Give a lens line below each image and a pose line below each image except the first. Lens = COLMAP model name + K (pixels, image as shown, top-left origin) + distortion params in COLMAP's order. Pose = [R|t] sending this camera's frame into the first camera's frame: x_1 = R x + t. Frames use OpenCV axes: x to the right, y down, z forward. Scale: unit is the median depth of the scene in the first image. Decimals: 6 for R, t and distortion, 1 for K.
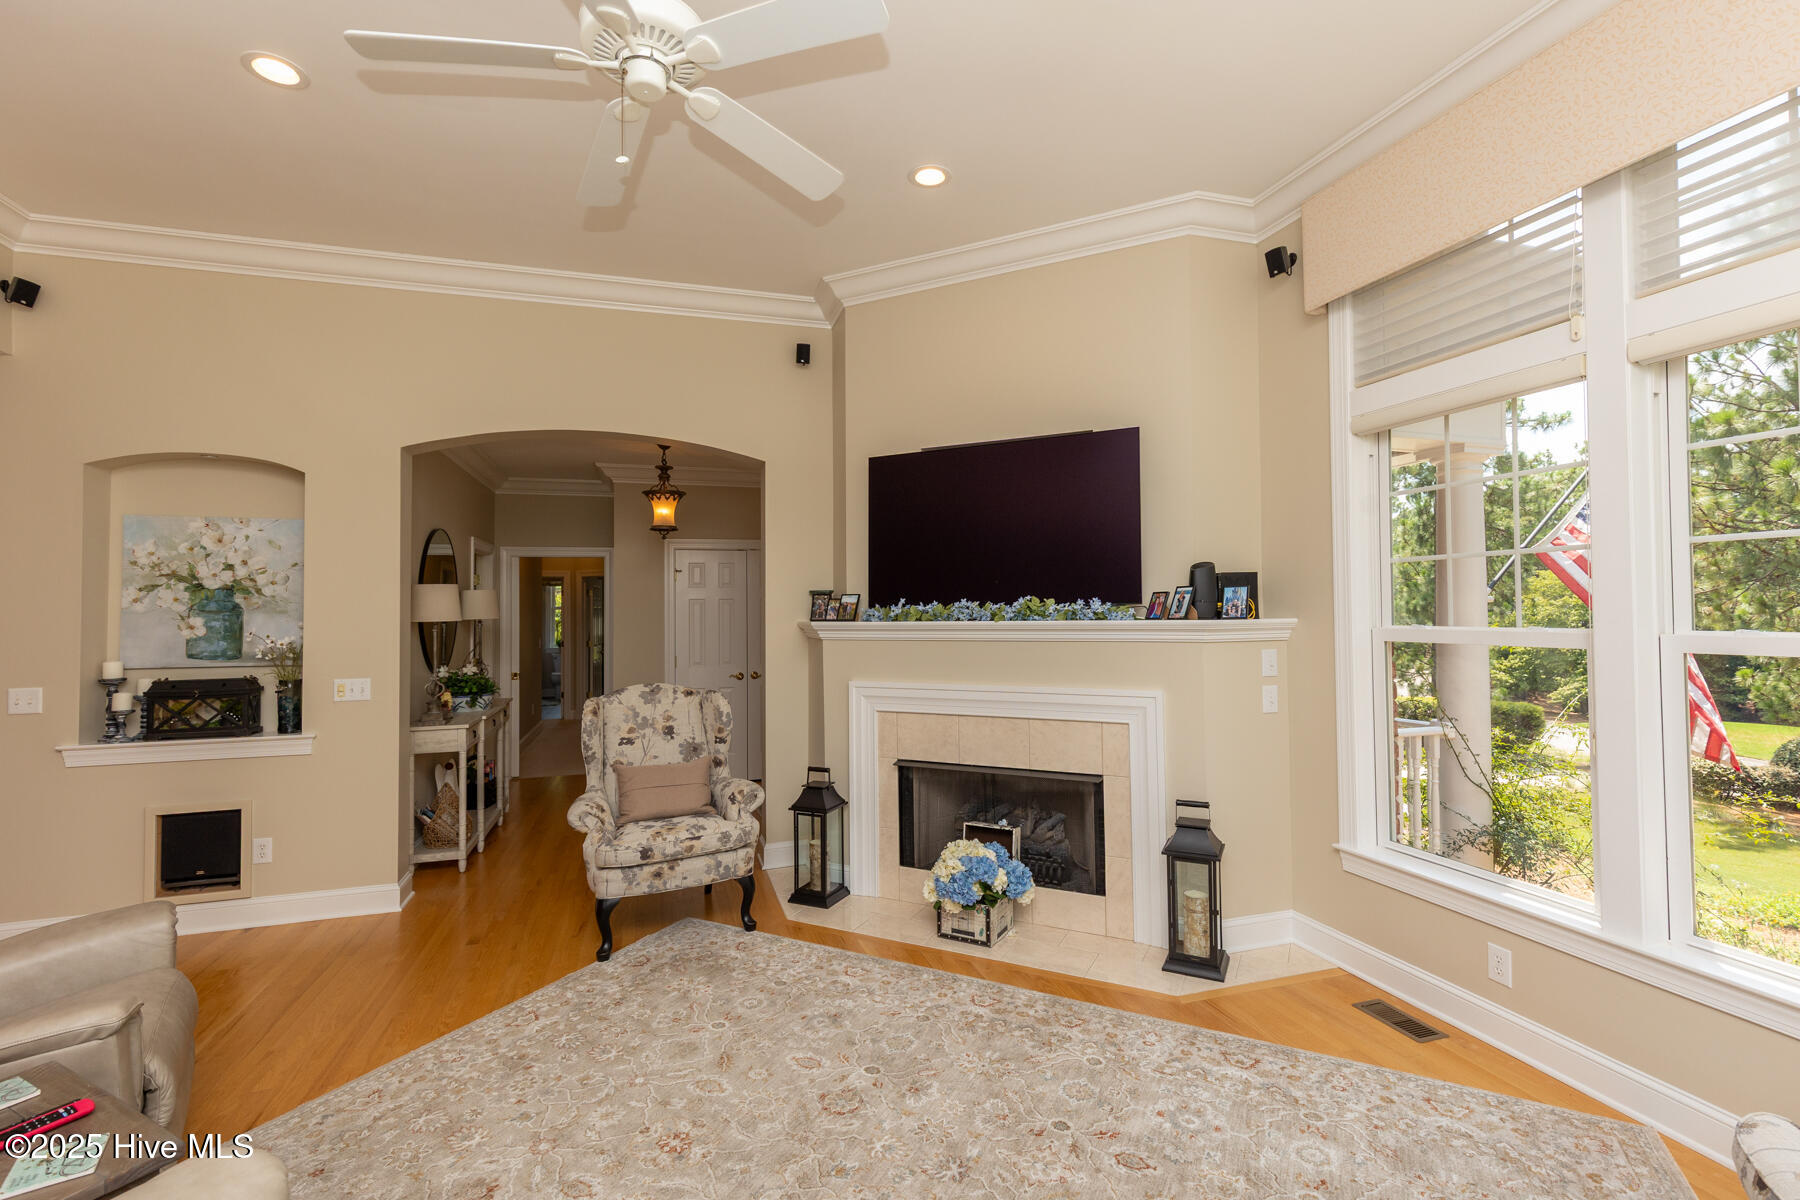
lens RADIAL K [[807.6, 0, 909.1], [0, 807.6, 597.1], [0, 0, 1]] dist [0.002423, -0.000052]
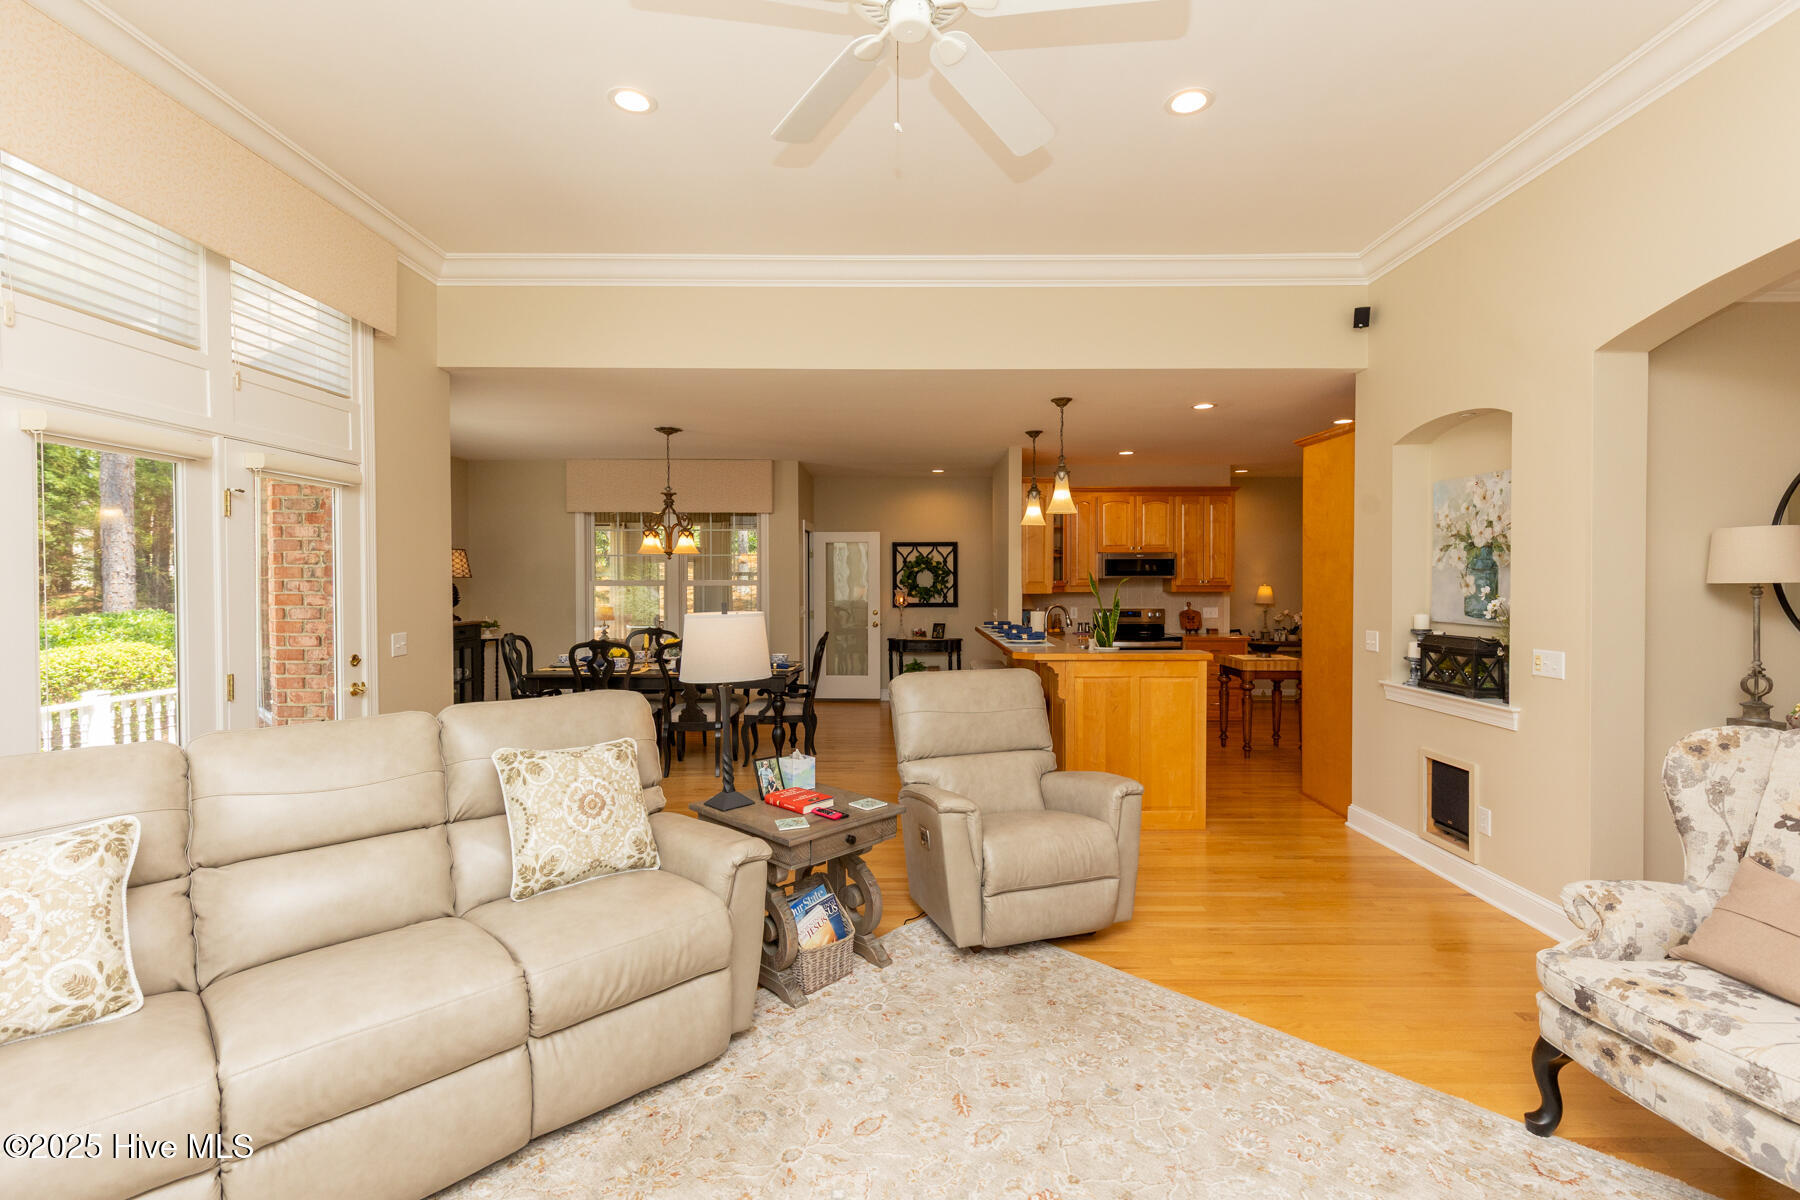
lens RADIAL K [[807.6, 0, 916.2], [0, 807.6, 594.4], [0, 0, 1]] dist [0.002423, -0.000052]
pose [[-0.295116, 0.026959, -0.955081, 0.298406], [0.017874, 0.999583, 0.022692, 0.013508], [0.955294, -0.010374, -0.295474, 0.638649]]
